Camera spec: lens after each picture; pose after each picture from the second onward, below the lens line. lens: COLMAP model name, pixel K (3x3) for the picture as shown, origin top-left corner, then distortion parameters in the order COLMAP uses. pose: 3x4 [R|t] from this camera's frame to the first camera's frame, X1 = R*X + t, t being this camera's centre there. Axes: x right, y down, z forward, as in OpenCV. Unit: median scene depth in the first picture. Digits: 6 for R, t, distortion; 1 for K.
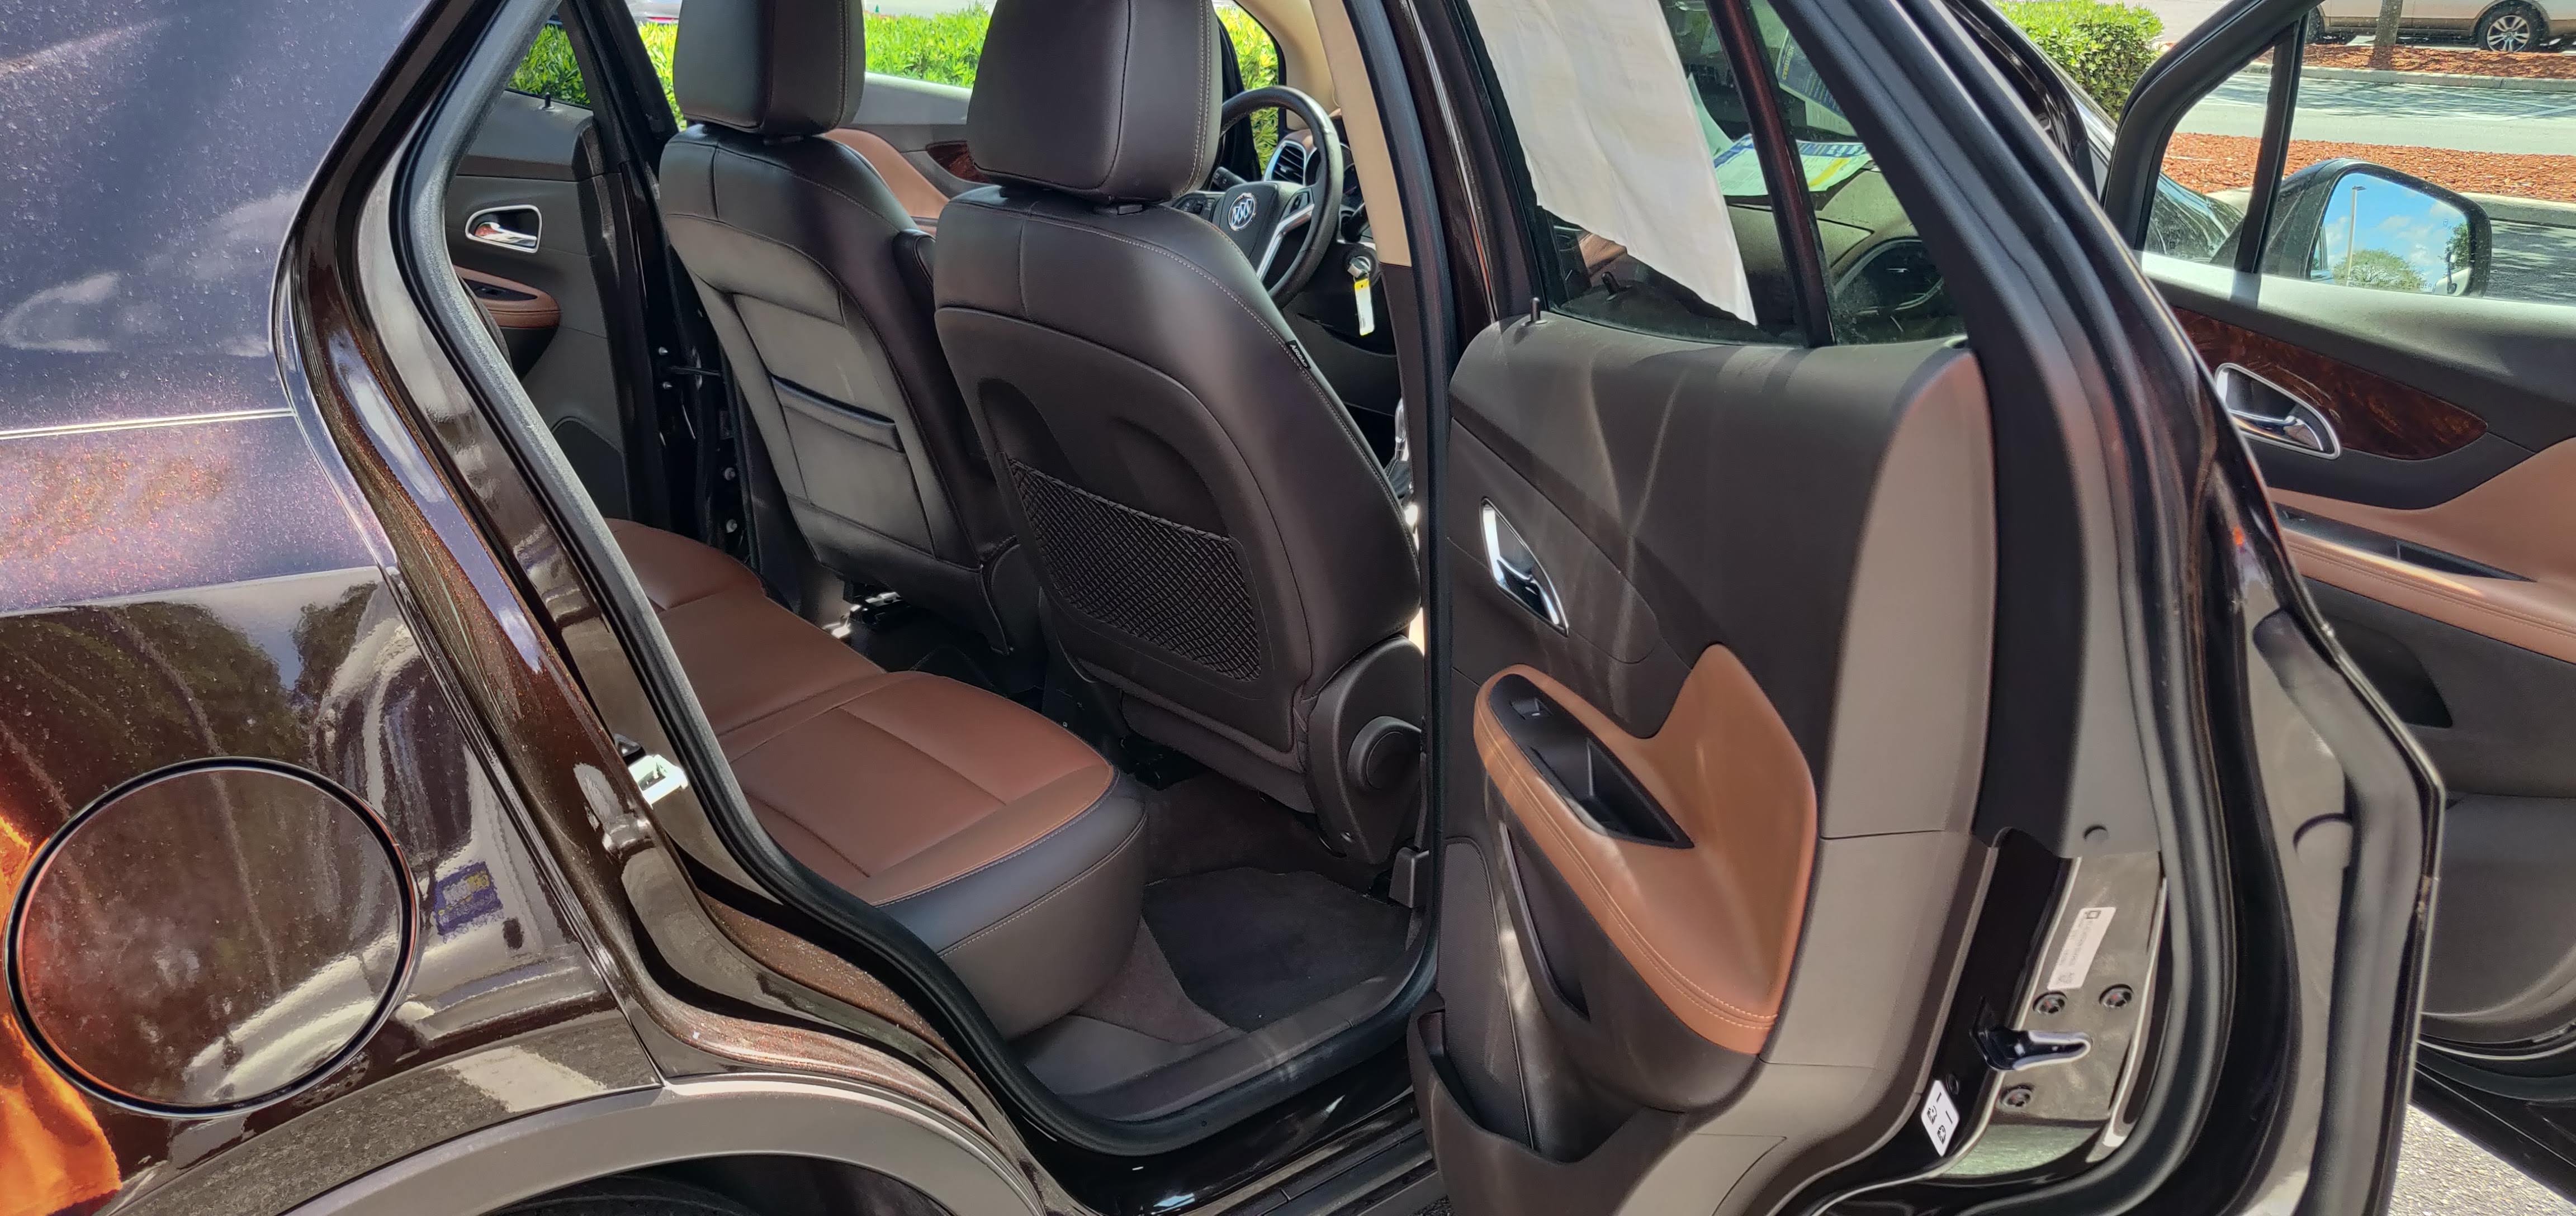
lens RADIAL K [[1965.6, 0, 1278.2], [0, 1965.6, 647.6], [0, 0, 1]] dist [-0.002475, 0.038293]
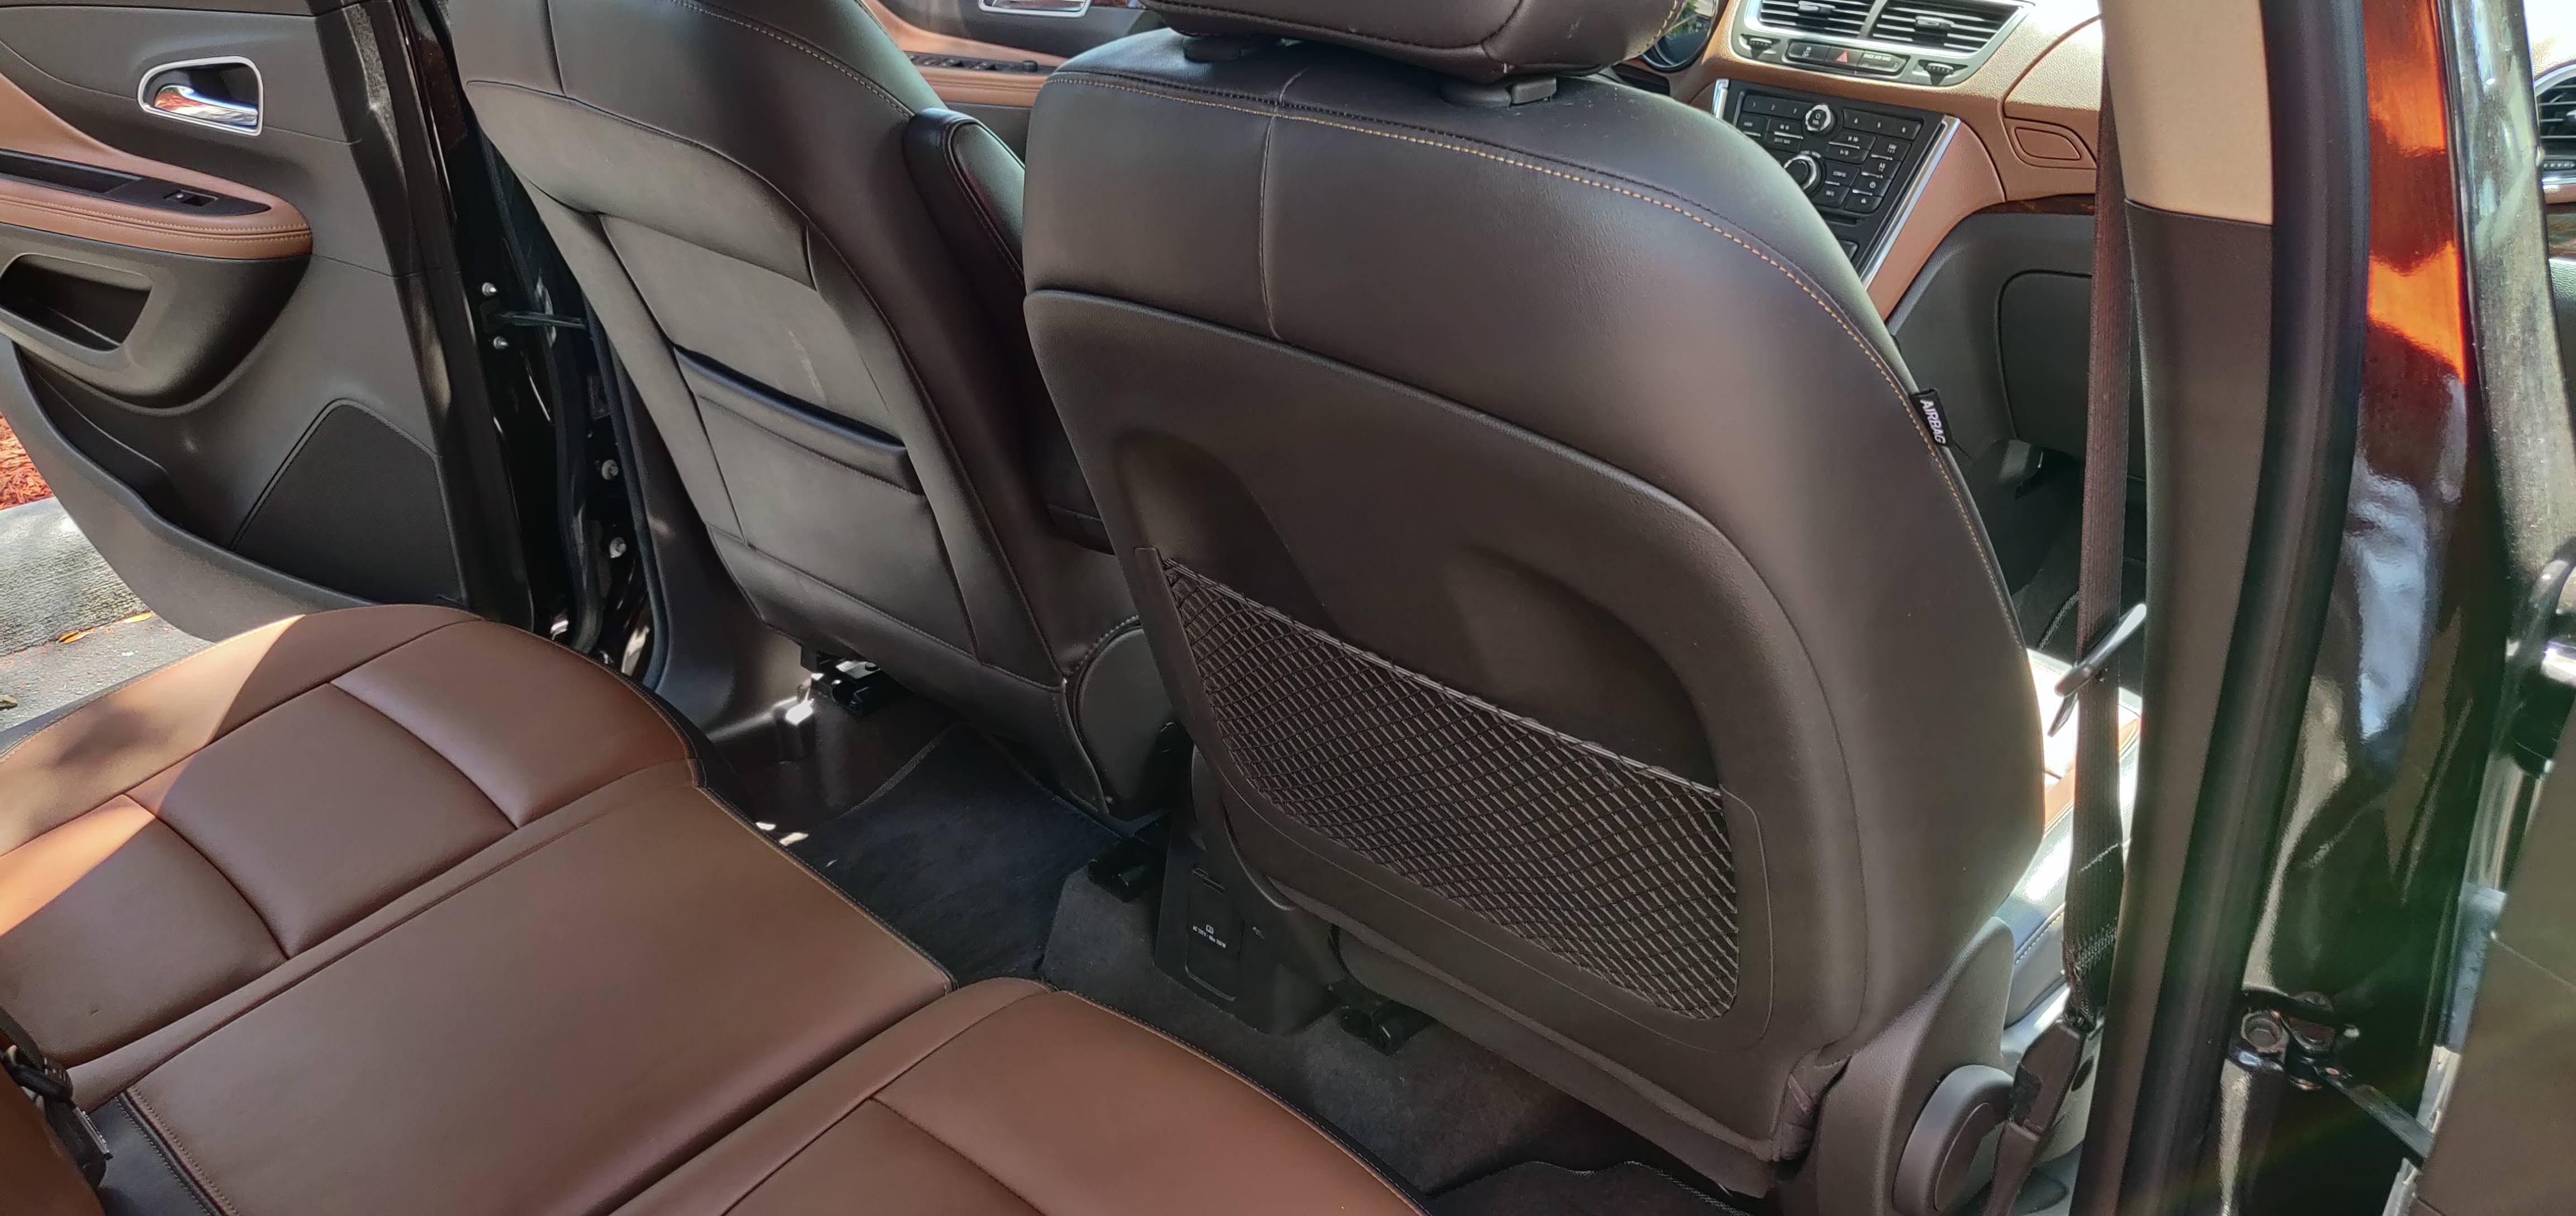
lens RADIAL K [[1985.3, 0, 1295.7], [0, 1985.3, 603.8], [0, 0, 1]] dist [-0.069725, 0.169400]
pose [[0.997429, -0.041369, 0.058513, -0.114284], [0.036485, 0.995947, 0.082208, -0.108259], [-0.061677, -0.079862, 0.994896, 0.410960]]
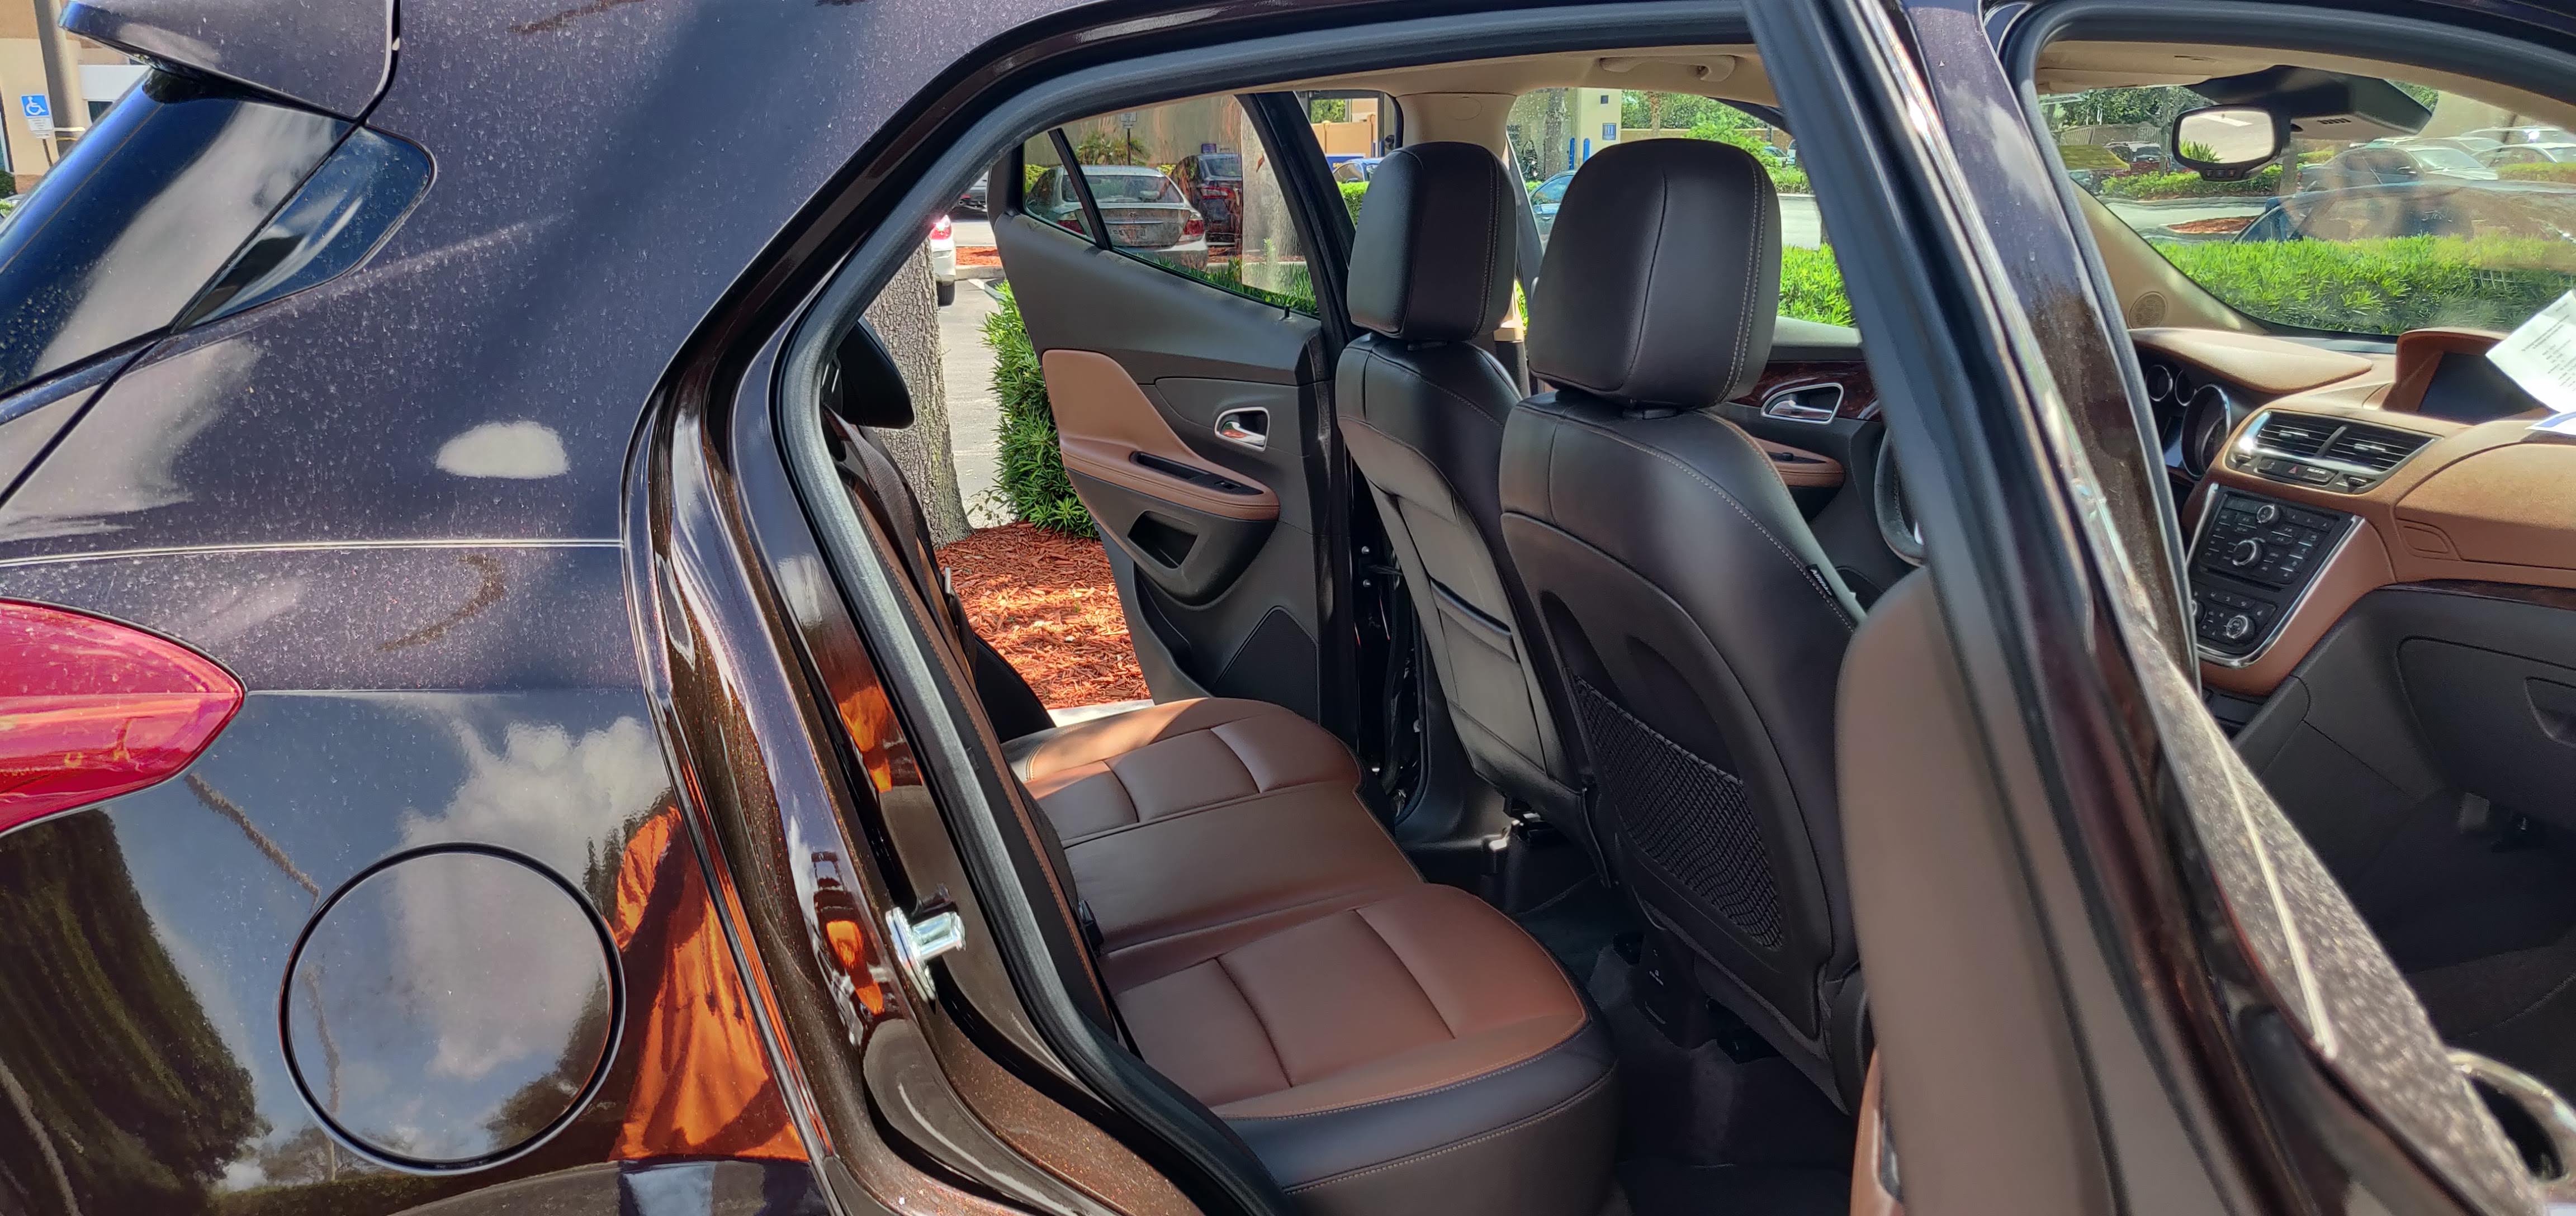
lens RADIAL K [[1965.6, 0, 1278.2], [0, 1965.6, 647.6], [0, 0, 1]] dist [-0.002475, 0.038293]
pose [[0.882356, 0.086725, -0.462522, 0.147946], [-0.140403, 0.986622, -0.082851, -0.009873], [0.449149, 0.138044, 0.882728, 0.087946]]
